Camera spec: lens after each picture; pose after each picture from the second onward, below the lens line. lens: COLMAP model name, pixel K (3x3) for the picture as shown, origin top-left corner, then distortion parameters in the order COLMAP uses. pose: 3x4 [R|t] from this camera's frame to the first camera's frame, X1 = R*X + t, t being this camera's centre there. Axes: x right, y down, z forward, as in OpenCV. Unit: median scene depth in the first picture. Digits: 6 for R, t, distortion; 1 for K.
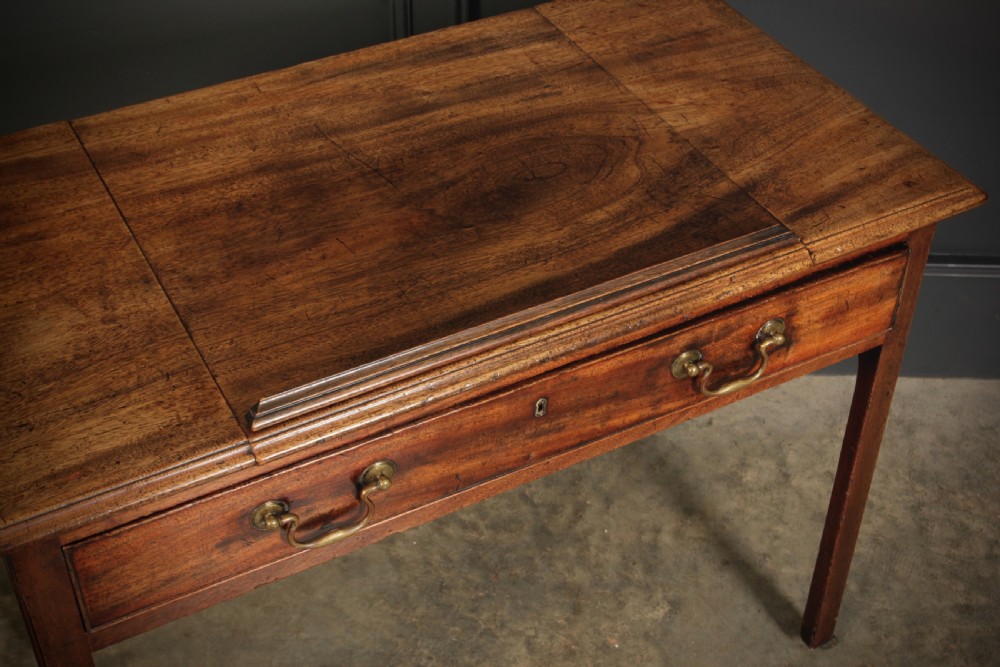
lens RADIAL K [[1428.3, 0, 500.0], [0, 1428.3, 333.5], [0, 0, 1]] dist [-0.012384, 0.015120]
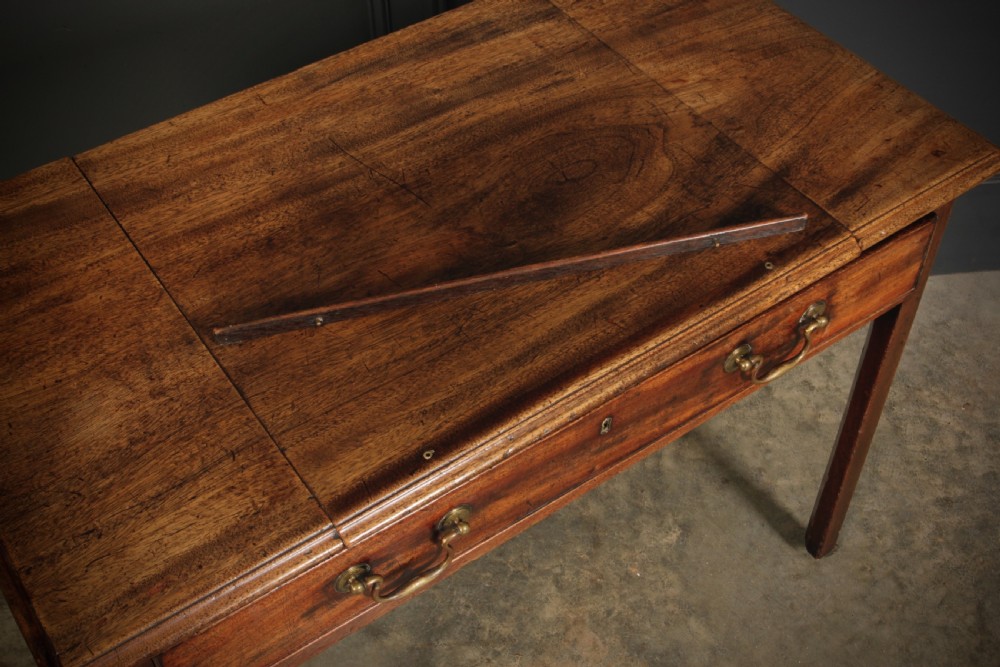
lens RADIAL K [[1215.6, 0, 500.0], [0, 1215.6, 333.5], [0, 0, 1]] dist [-0.036182, 0.012022]
pose [[0.992894, -0.097974, 0.067540, -0.088544], [0.088718, 0.987724, 0.128572, -0.117528], [-0.079307, -0.121666, 0.989398, 0.170942]]
